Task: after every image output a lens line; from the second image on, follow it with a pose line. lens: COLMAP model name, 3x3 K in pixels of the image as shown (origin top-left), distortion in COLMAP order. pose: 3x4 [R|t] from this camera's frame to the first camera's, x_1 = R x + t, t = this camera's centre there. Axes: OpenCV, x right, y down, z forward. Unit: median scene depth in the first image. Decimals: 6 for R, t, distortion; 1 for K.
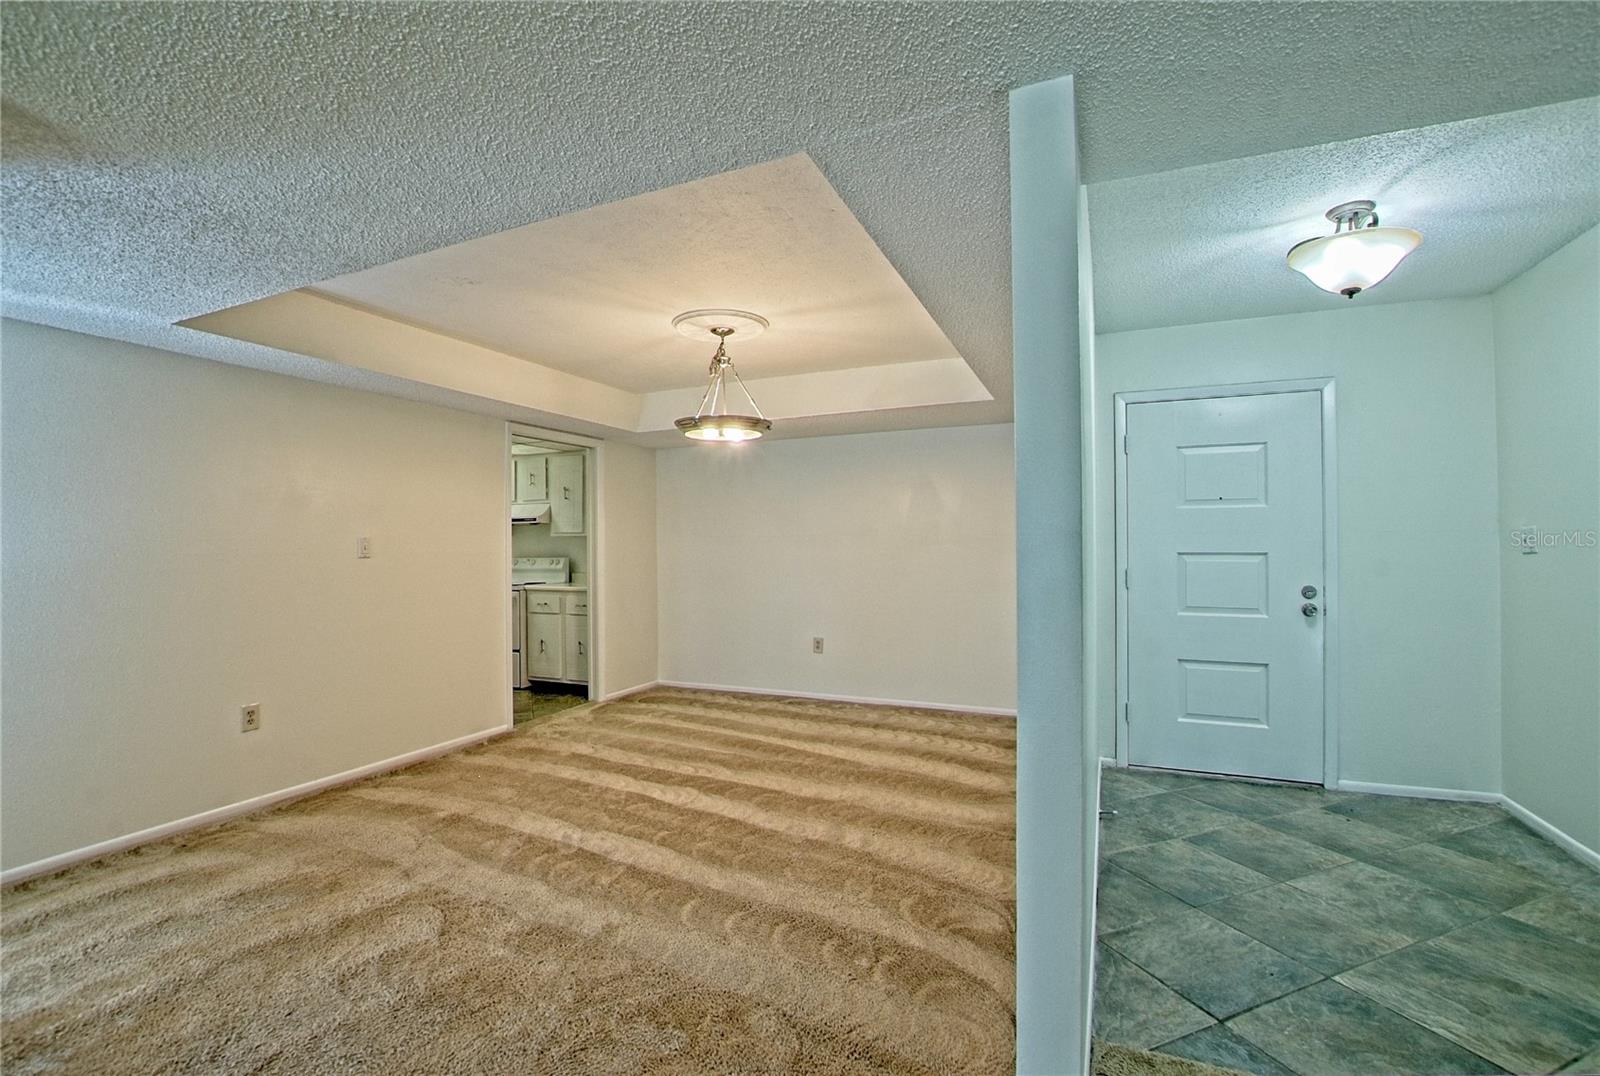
lens RADIAL K [[714.9, 0, 801.8], [0, 714.9, 541.4], [0, 0, 1]] dist [-0.037687, 0.006834]
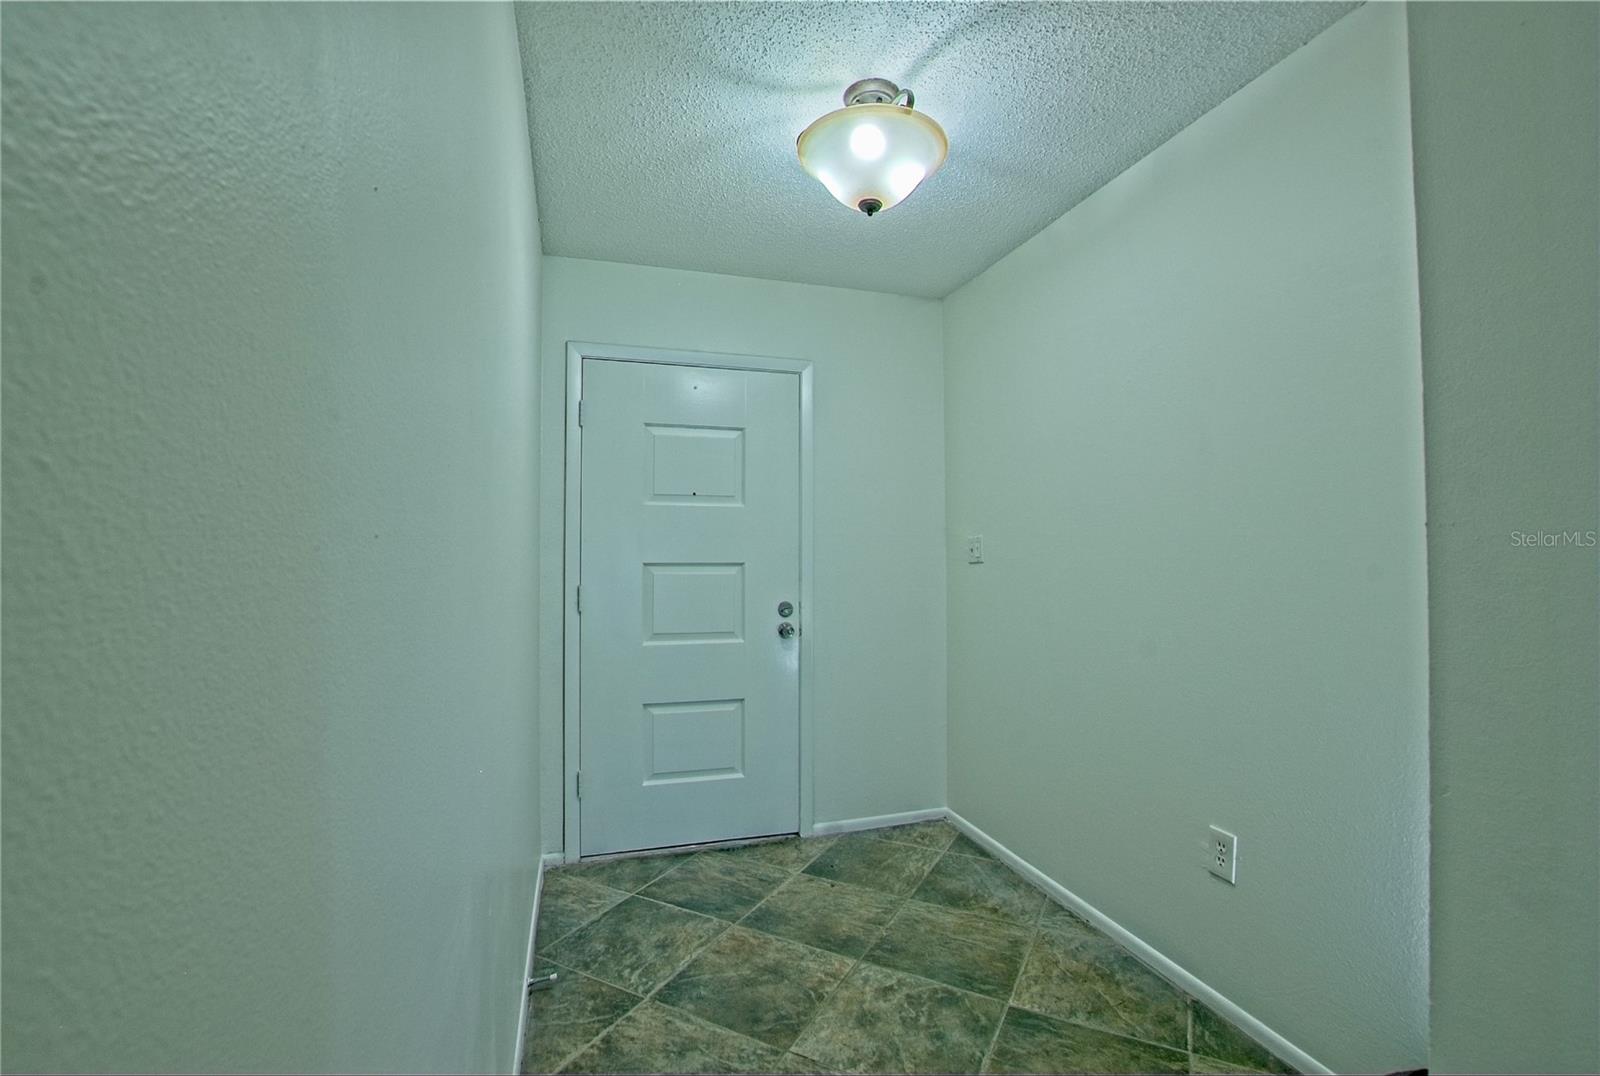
lens RADIAL K [[714.9, 0, 791.7], [0, 714.9, 540.0], [0, 0, 1]] dist [-0.037687, 0.006834]
pose [[0.768286, 0.015198, 0.639927, 0.188641], [-0.008420, 0.999872, -0.013637, 0.000645], [-0.640052, 0.005089, 0.768315, 0.358122]]
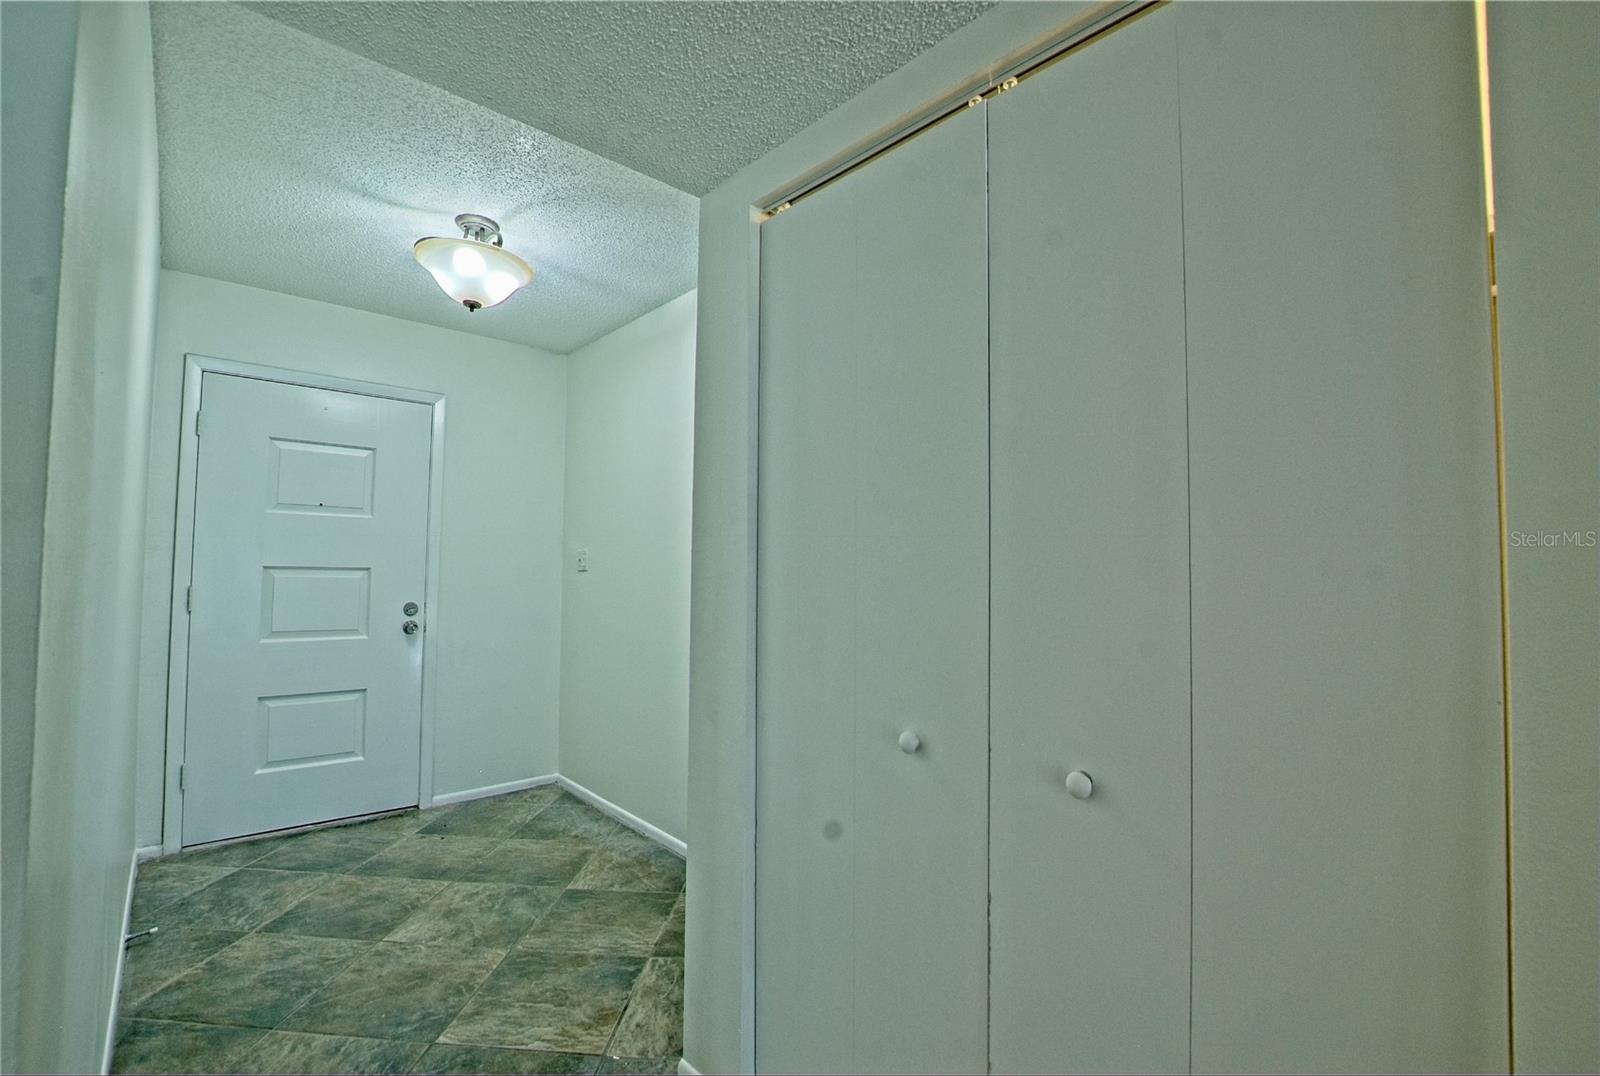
lens RADIAL K [[714.9, 0, 799.2], [0, 714.9, 537.6], [0, 0, 1]] dist [-0.037687, 0.006834]
pose [[0.421194, 0.047211, 0.905741, 0.065429], [-0.024918, 0.998870, -0.040478, 0.000209], [-0.906628, -0.005520, 0.421895, 0.111650]]
